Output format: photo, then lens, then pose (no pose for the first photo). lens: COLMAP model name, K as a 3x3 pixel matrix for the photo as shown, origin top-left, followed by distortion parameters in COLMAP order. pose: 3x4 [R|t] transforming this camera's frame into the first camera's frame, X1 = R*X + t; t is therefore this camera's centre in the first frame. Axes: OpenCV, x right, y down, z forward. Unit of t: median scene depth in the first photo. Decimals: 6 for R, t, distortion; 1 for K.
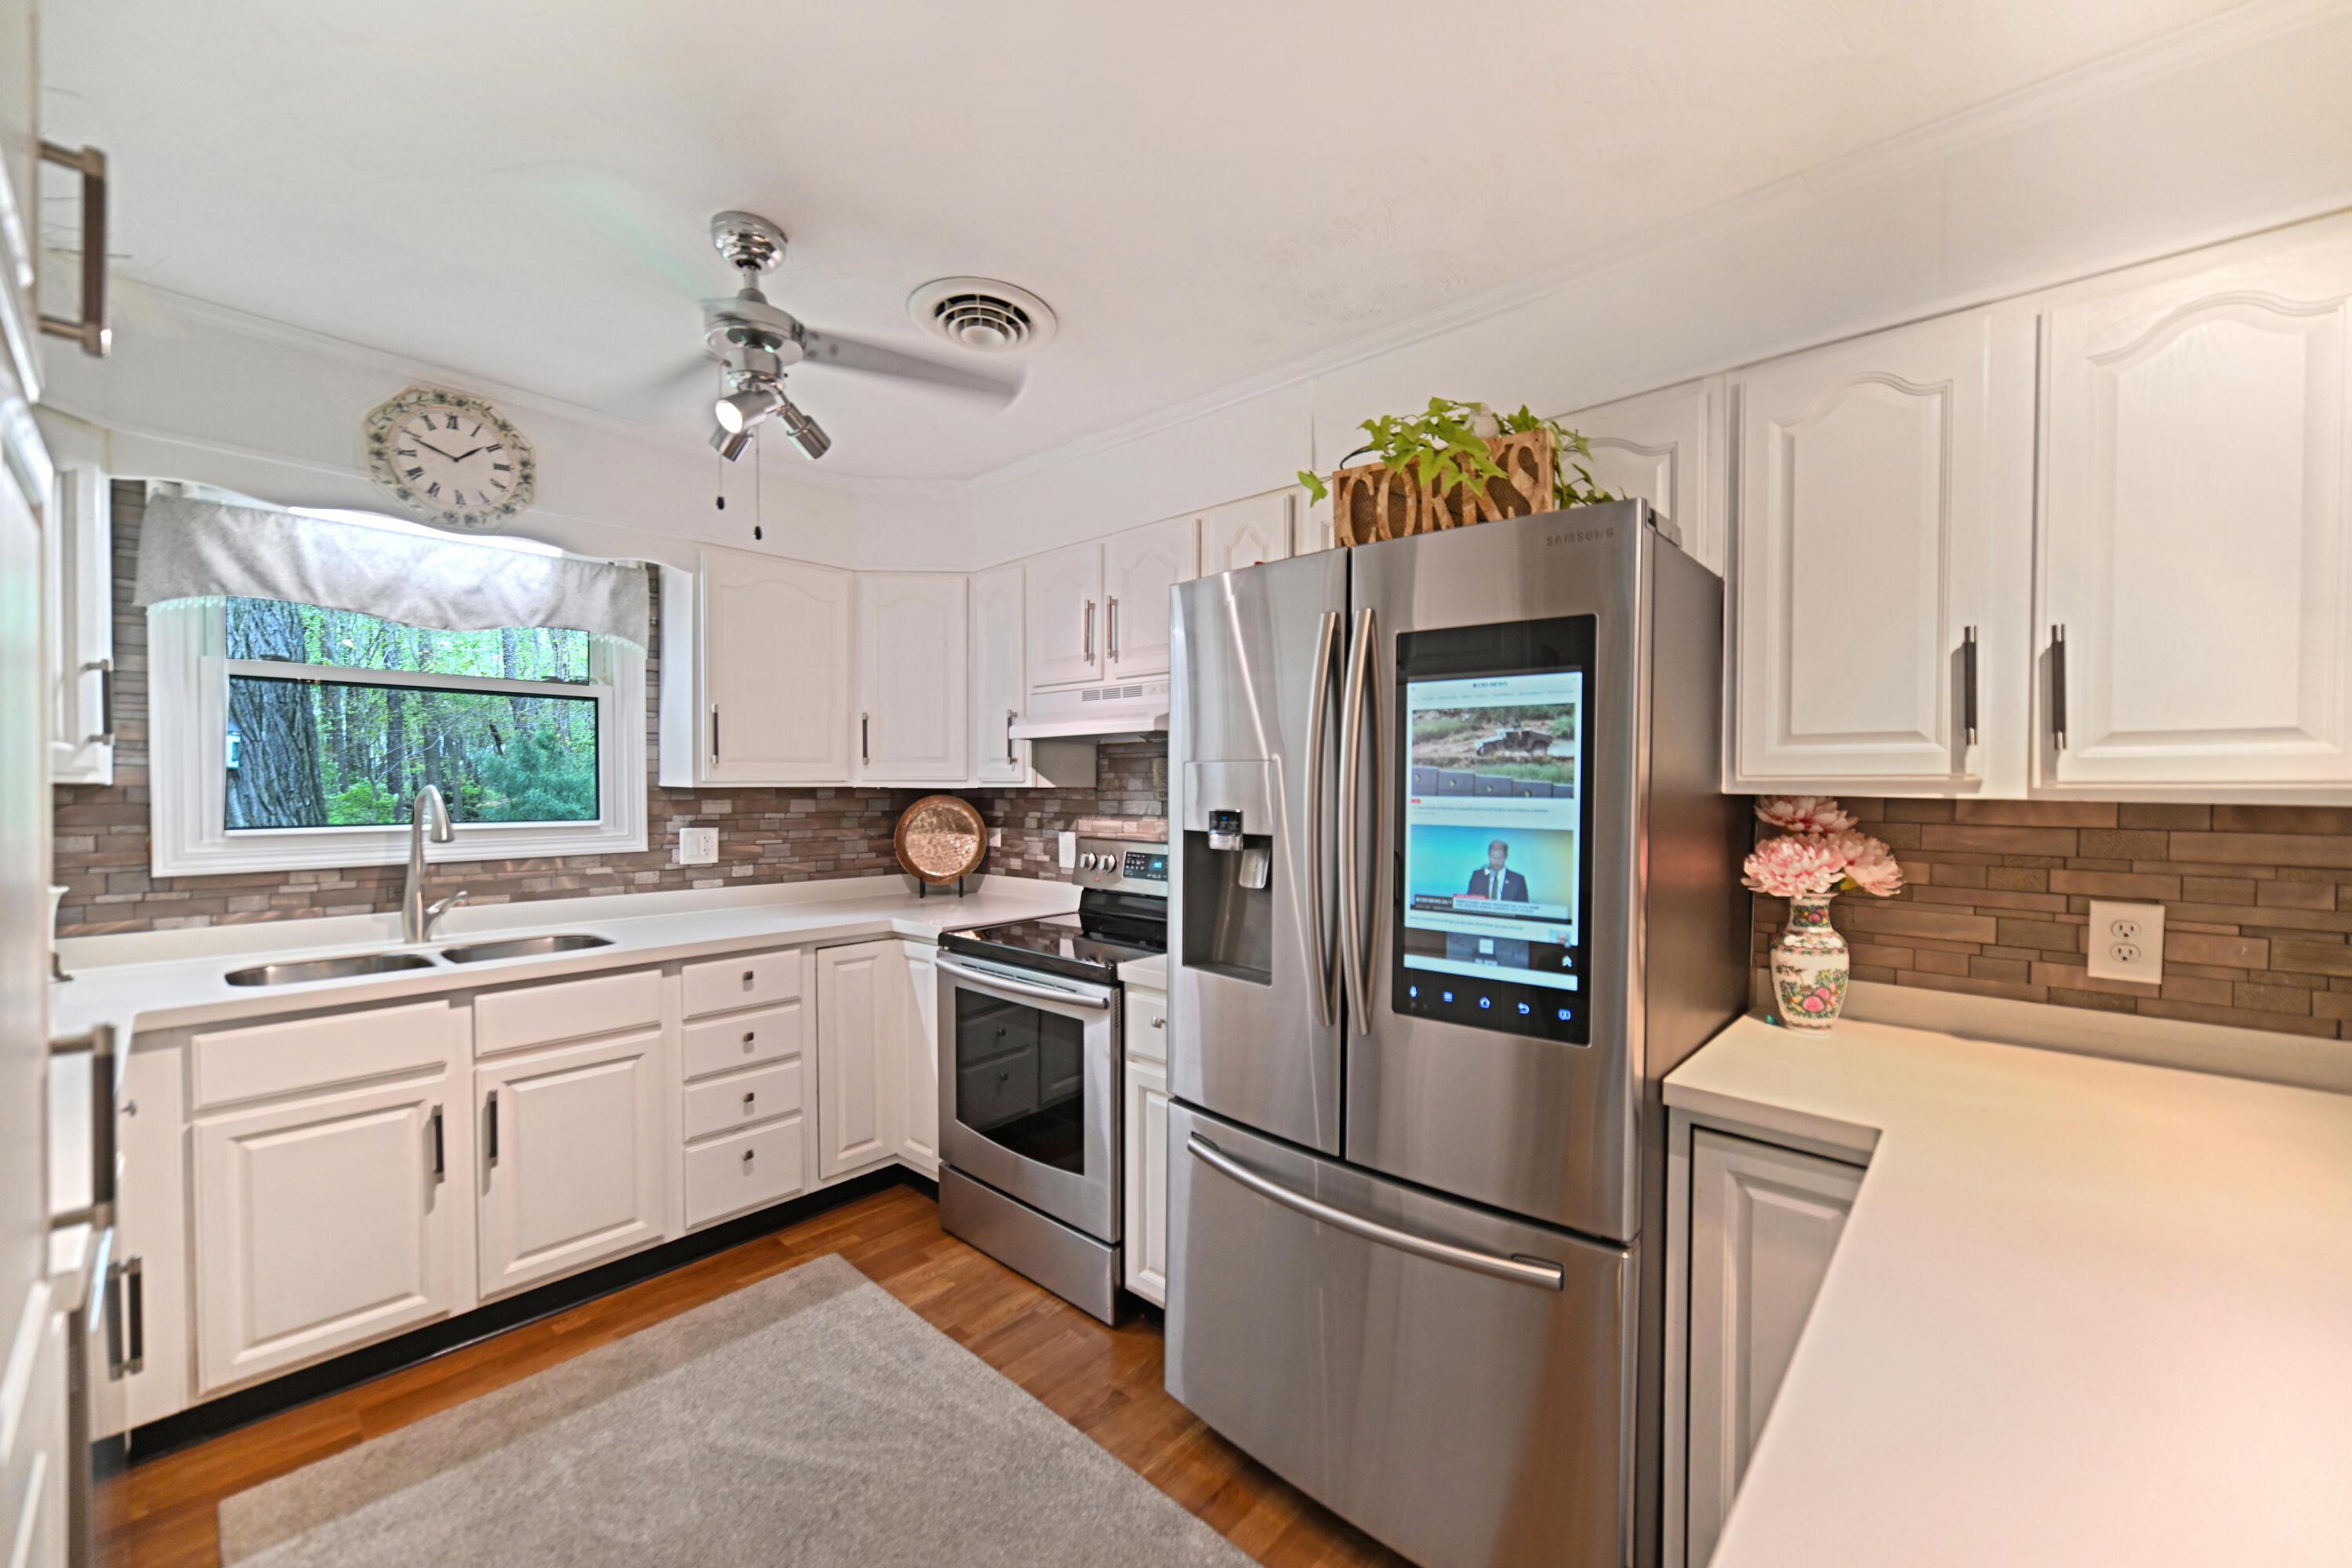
lens RADIAL K [[908.5, 0, 1170.3], [0, 908.5, 801.6], [0, 0, 1]] dist [-0.003801, 0.003594]
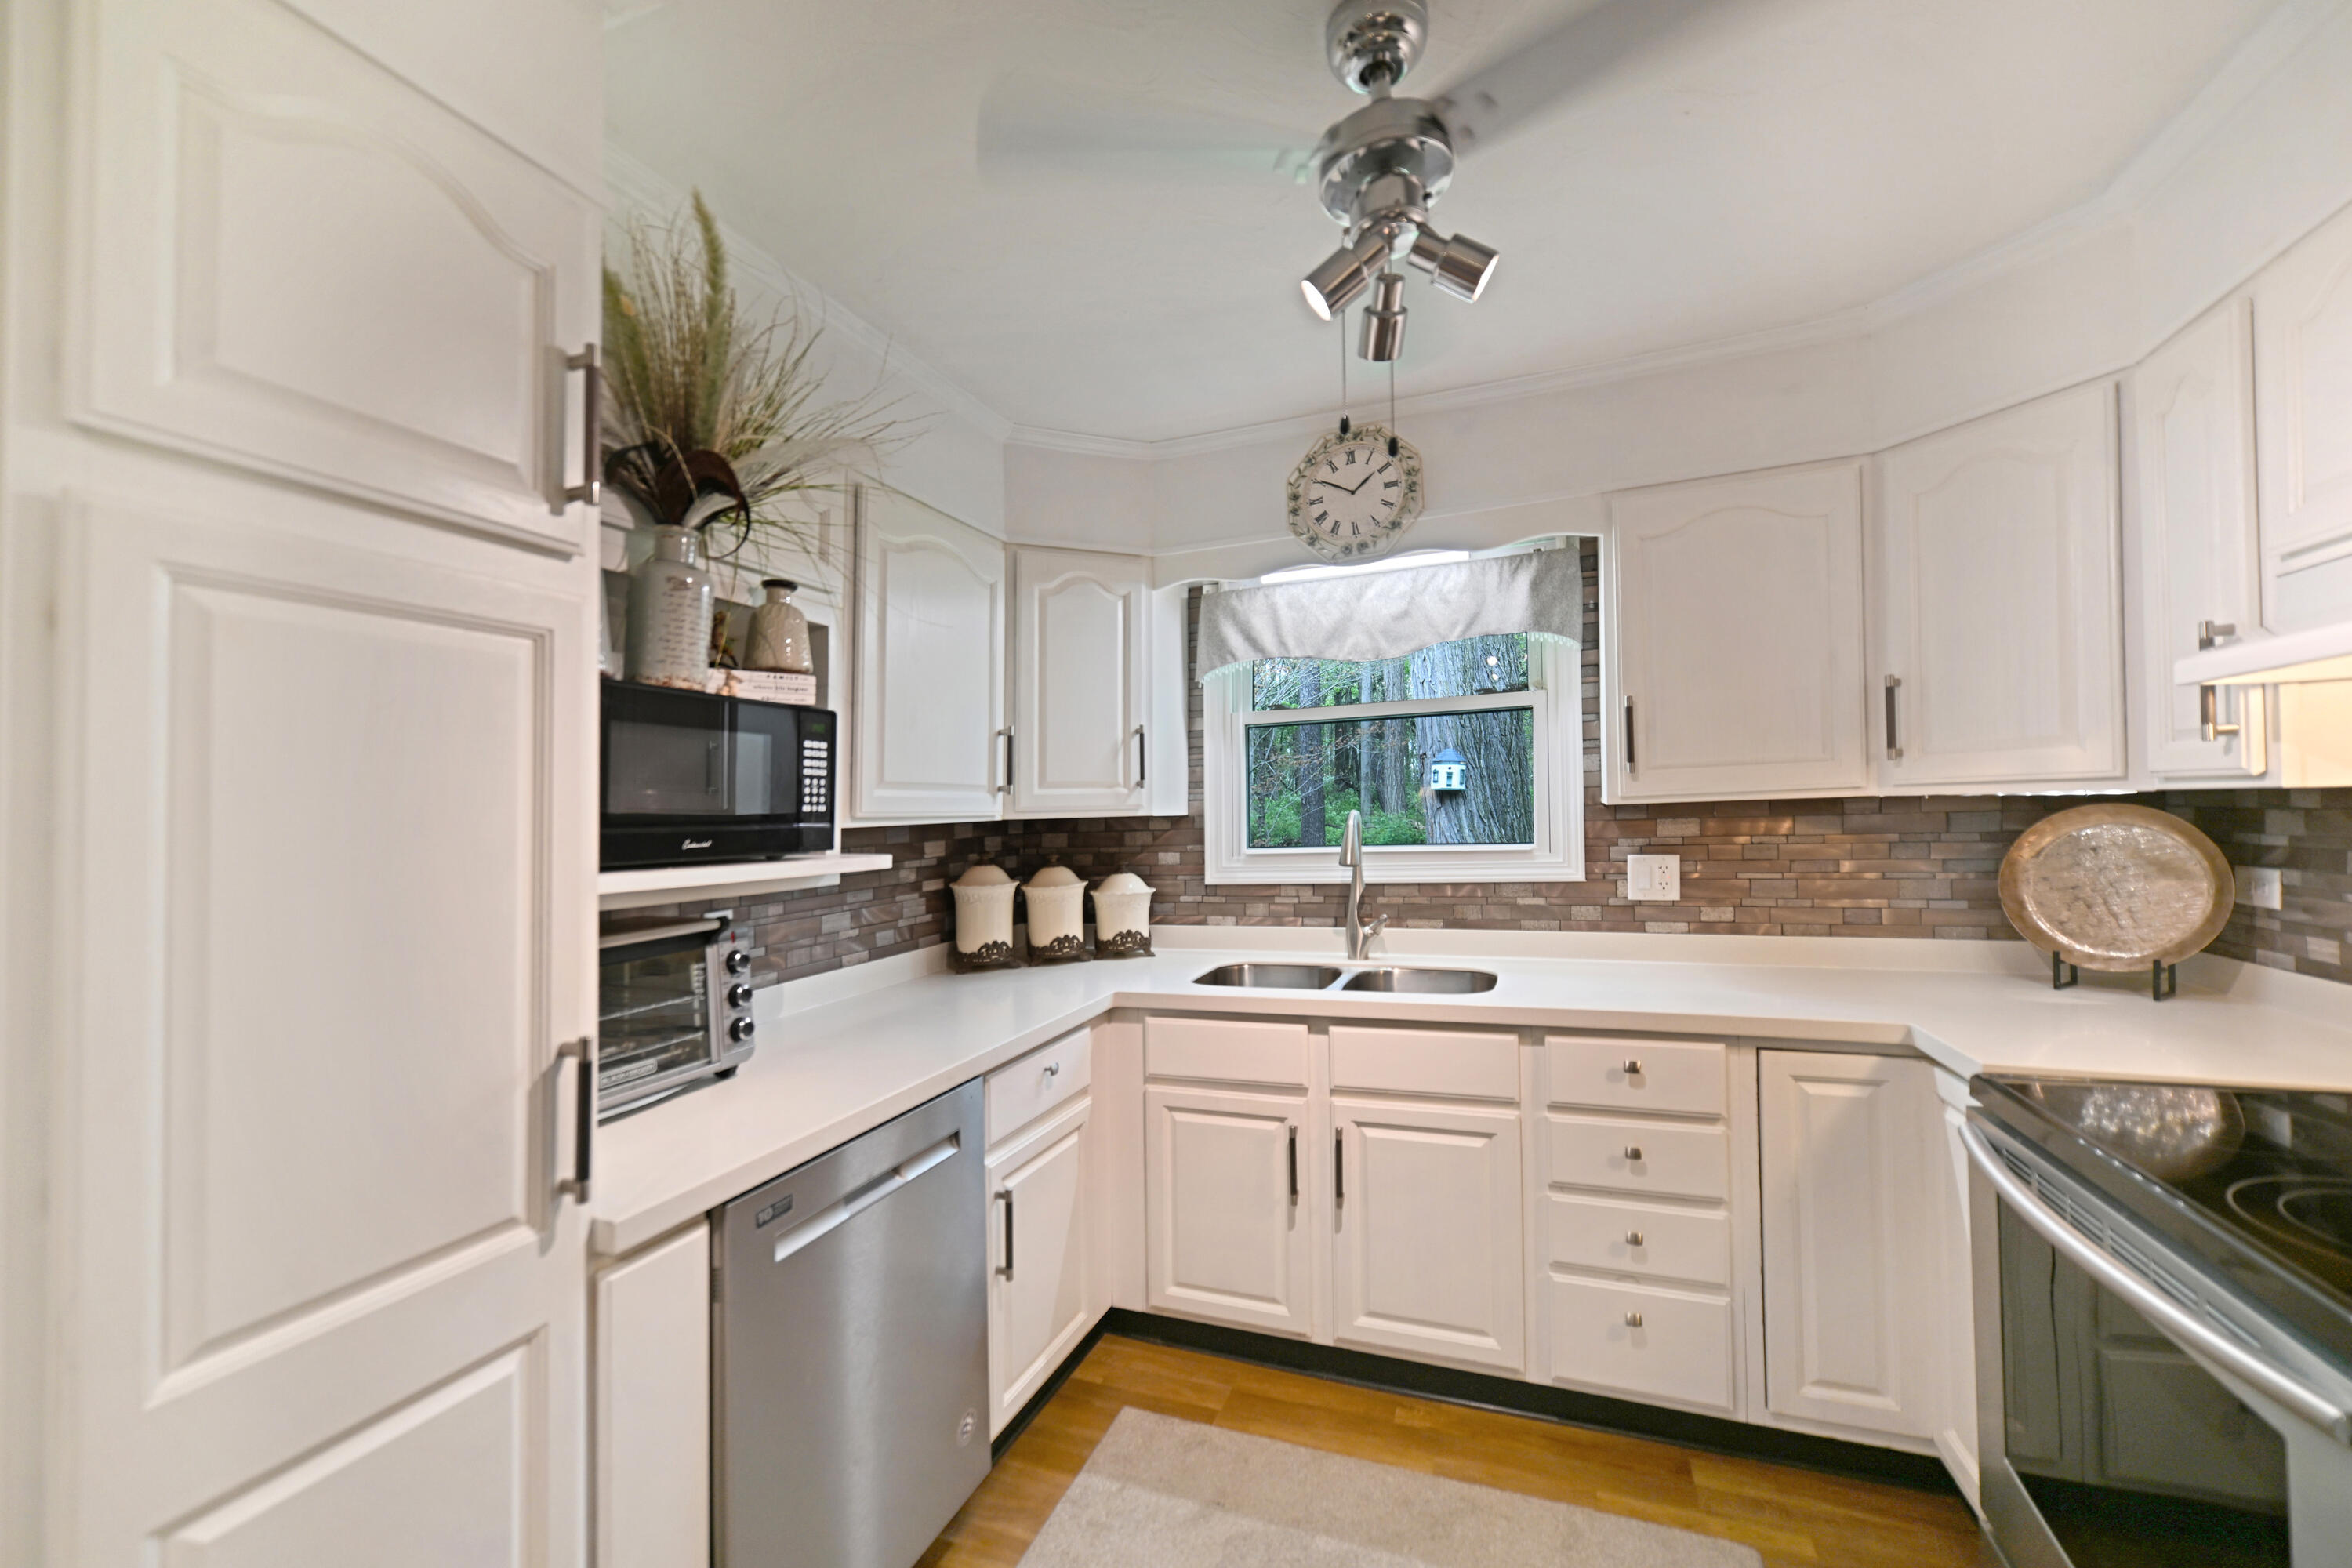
lens RADIAL K [[908.5, 0, 1170.3], [0, 908.5, 801.6], [0, 0, 1]] dist [-0.003801, 0.003594]
pose [[0.349009, -0.022353, -0.936853, 0.087754], [0.017187, 0.999700, -0.017450, -0.012801], [0.936962, -0.010011, 0.349289, 0.420133]]
